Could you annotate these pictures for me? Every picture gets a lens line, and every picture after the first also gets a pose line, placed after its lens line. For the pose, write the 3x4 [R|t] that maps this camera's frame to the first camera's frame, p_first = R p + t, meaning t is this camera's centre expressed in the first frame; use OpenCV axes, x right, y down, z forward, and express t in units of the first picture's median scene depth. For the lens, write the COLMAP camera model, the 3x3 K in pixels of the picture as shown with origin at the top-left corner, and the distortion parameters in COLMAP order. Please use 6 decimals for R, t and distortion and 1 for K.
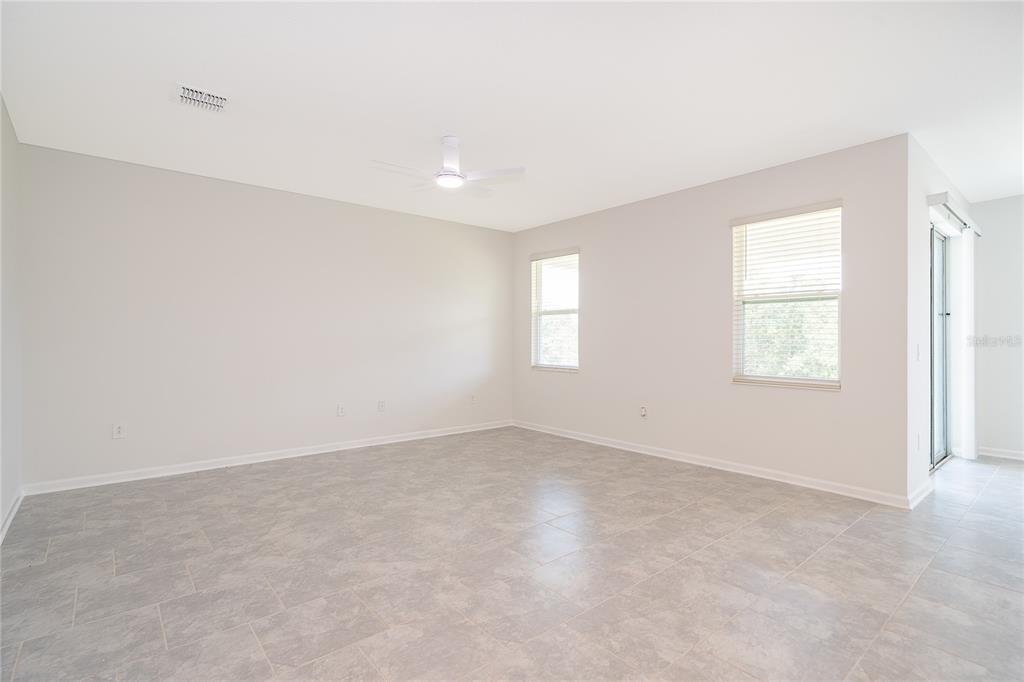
lens RADIAL K [[486.0, 0, 514.7], [0, 486.0, 340.3], [0, 0, 1]] dist [0.001086, 0.000080]
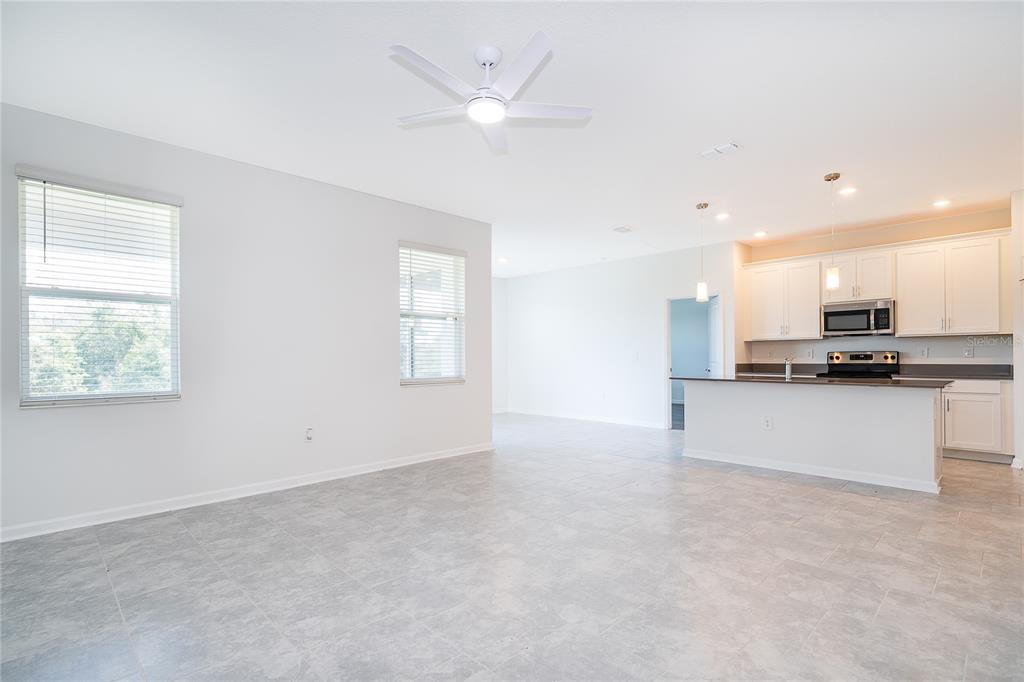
lens RADIAL K [[486.0, 0, 507.9], [0, 486.0, 358.7], [0, 0, 1]] dist [0.001086, 0.000080]
pose [[-0.068021, -0.004065, 0.997676, -0.814827], [0.010709, 0.999931, 0.004804, 0.025538], [-0.997626, 0.011011, -0.067973, 0.995454]]
